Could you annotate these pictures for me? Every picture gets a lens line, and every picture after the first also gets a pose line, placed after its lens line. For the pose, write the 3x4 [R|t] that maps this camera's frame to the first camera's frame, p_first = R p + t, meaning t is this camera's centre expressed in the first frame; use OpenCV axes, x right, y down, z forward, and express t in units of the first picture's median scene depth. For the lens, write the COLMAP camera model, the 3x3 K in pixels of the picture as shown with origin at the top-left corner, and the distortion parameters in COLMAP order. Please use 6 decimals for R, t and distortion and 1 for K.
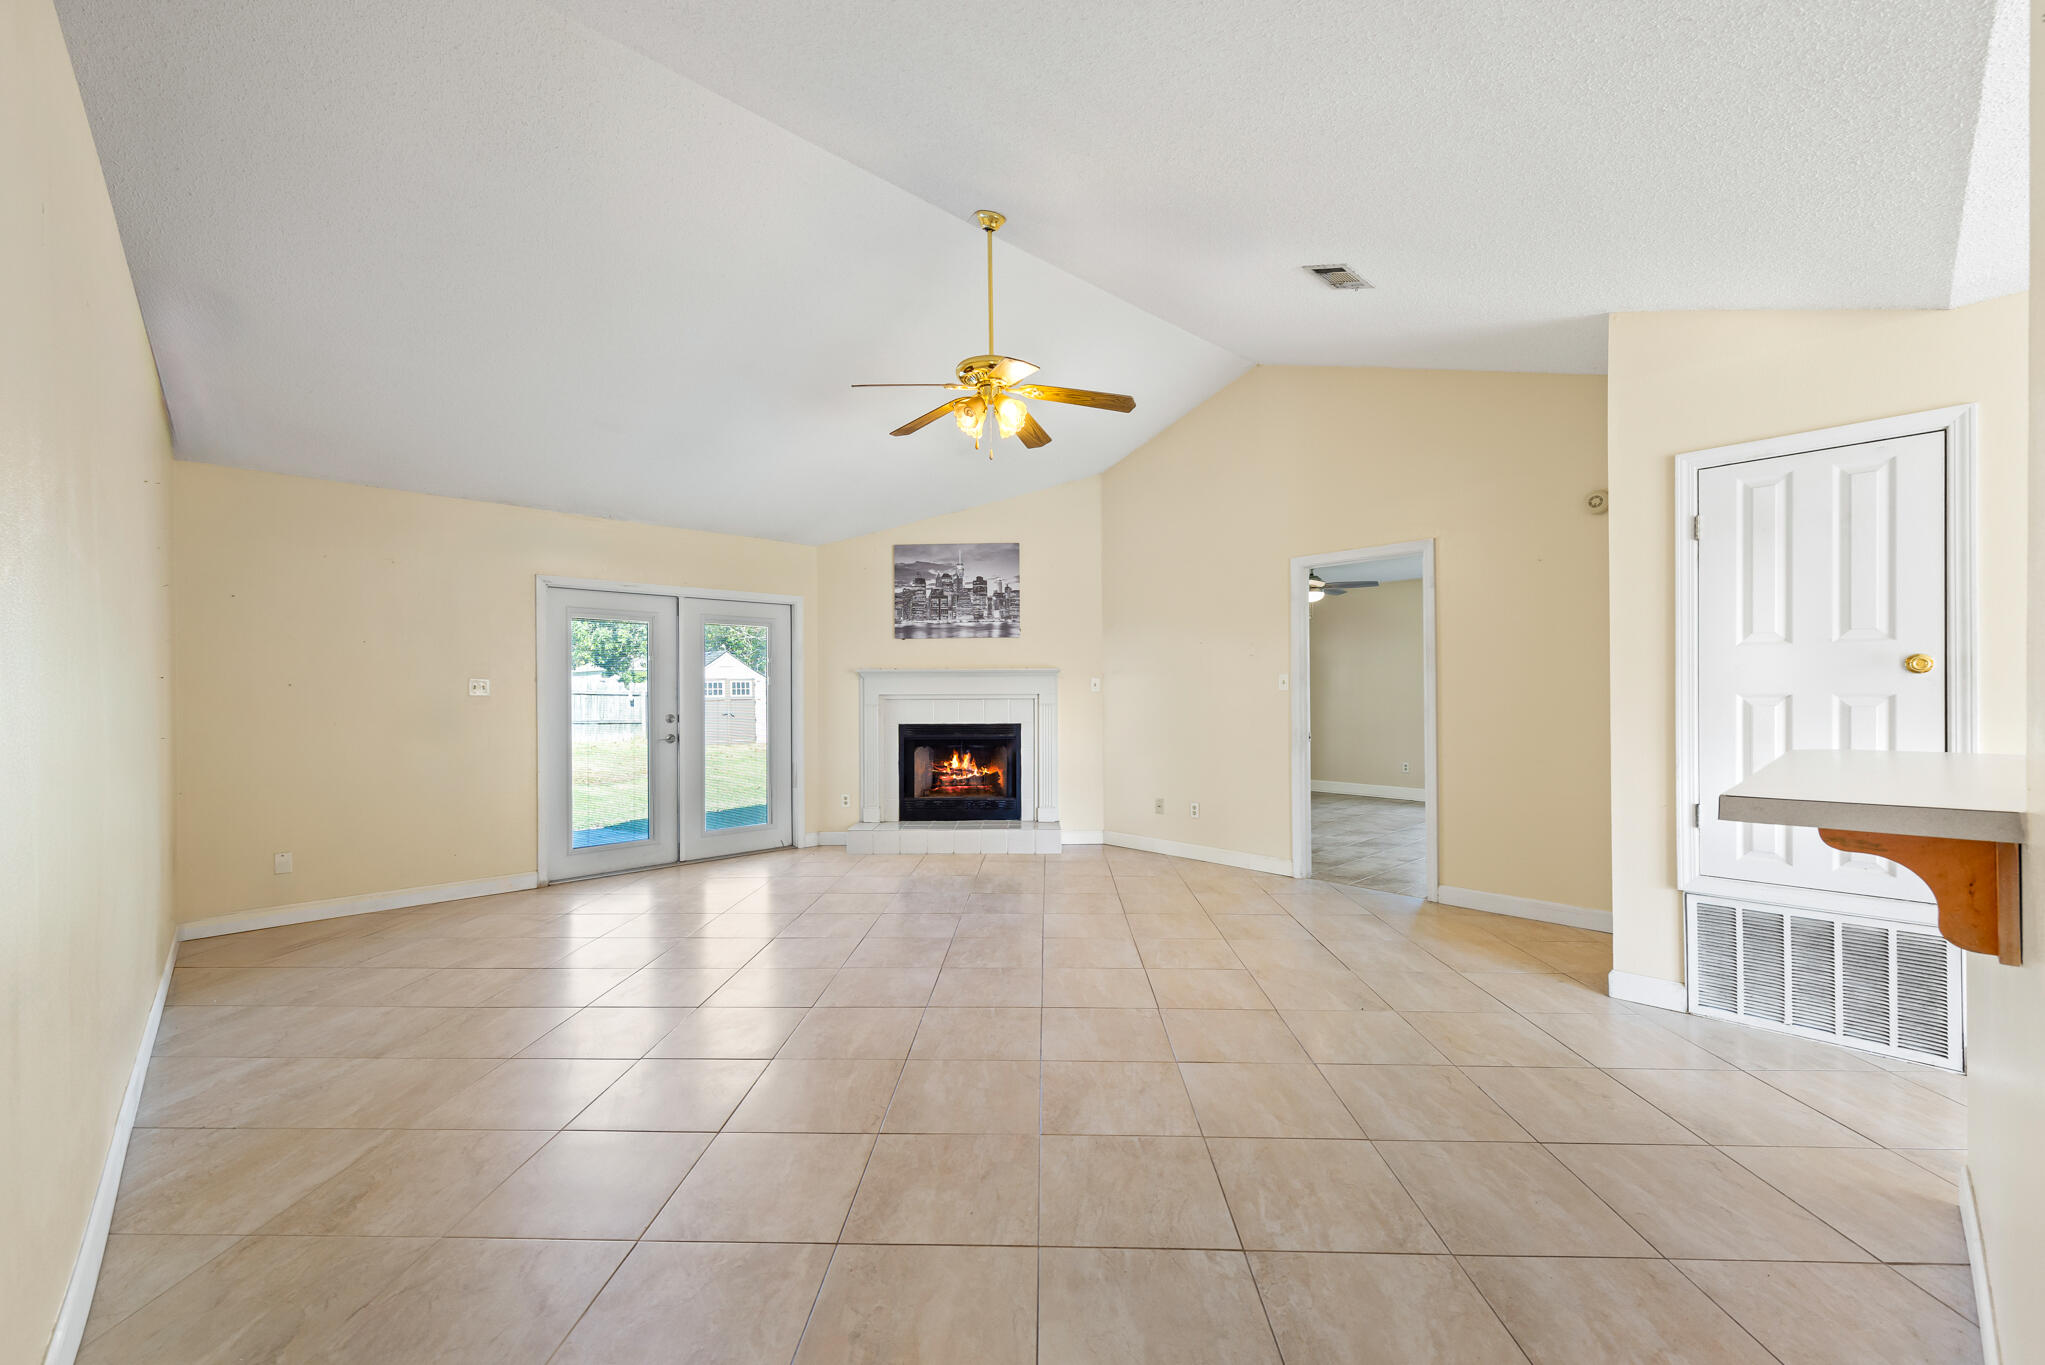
lens RADIAL K [[812.0, 0, 1028.9], [0, 812.0, 697.1], [0, 0, 1]] dist [0.007560, -0.000078]
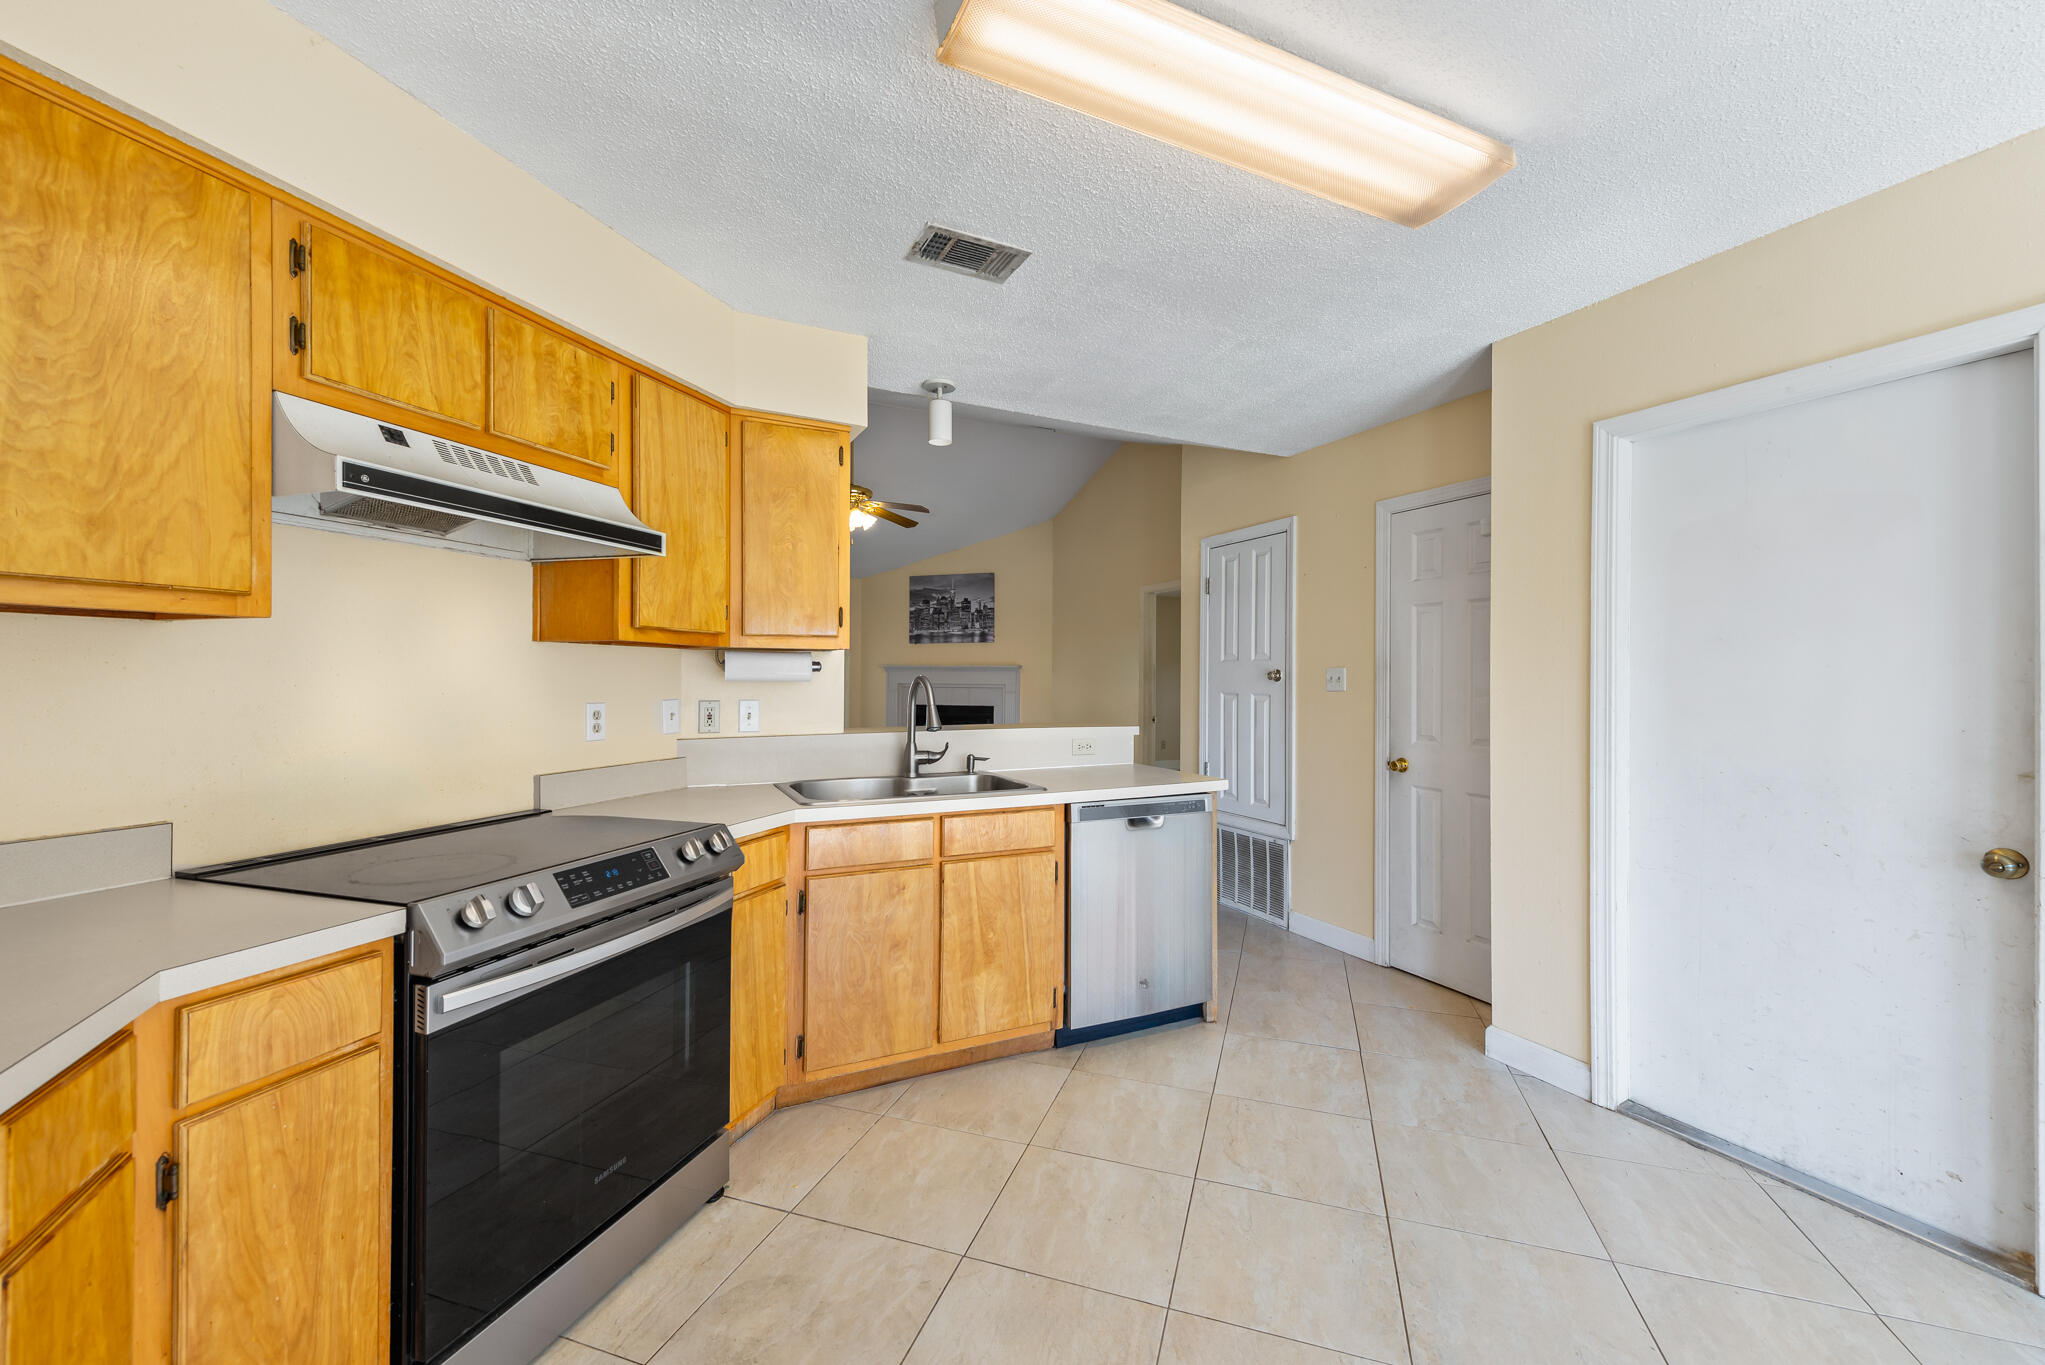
lens RADIAL K [[815.0, 0, 1014.2], [0, 815.0, 682.4], [0, 0, 1]] dist [0.000429, -0.000334]
pose [[0.949985, 0.016068, -0.311882, 0.447960], [-0.016922, 0.999857, -0.000033, -0.007415], [0.311837, 0.005309, 0.950121, -0.281174]]
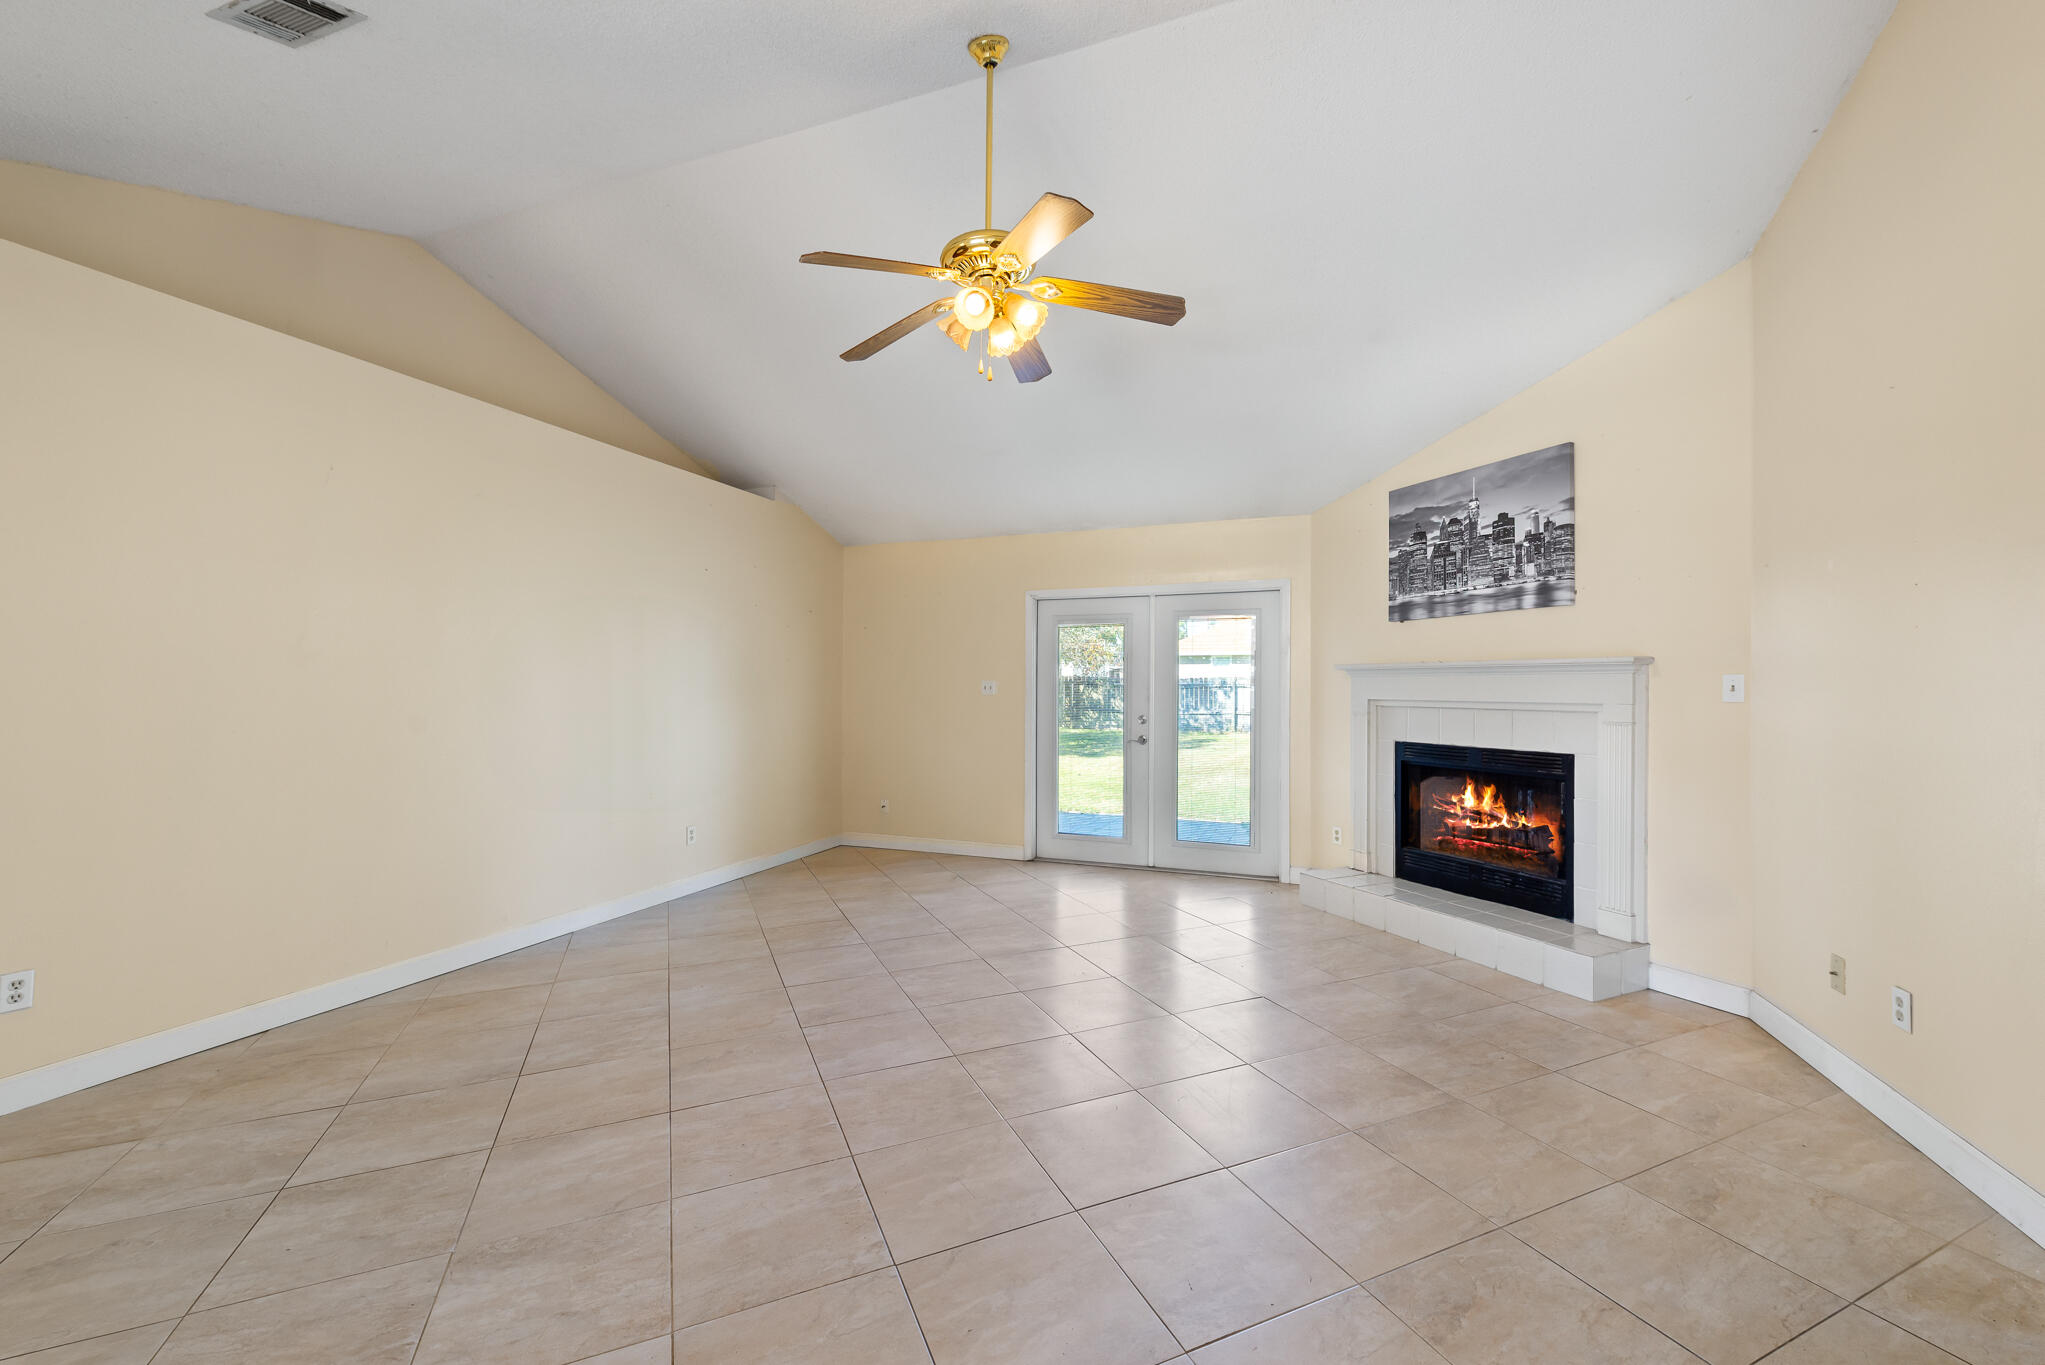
lens RADIAL K [[805.4, 0, 1024.3], [0, 805.4, 684.0], [0, 0, 1]] dist [0.017842, -0.005280]
pose [[0.427559, 0.002803, -0.903983, 0.344541], [-0.010846, 0.999939, -0.002029, -0.011973], [0.903922, 0.010672, 0.427563, 0.403378]]
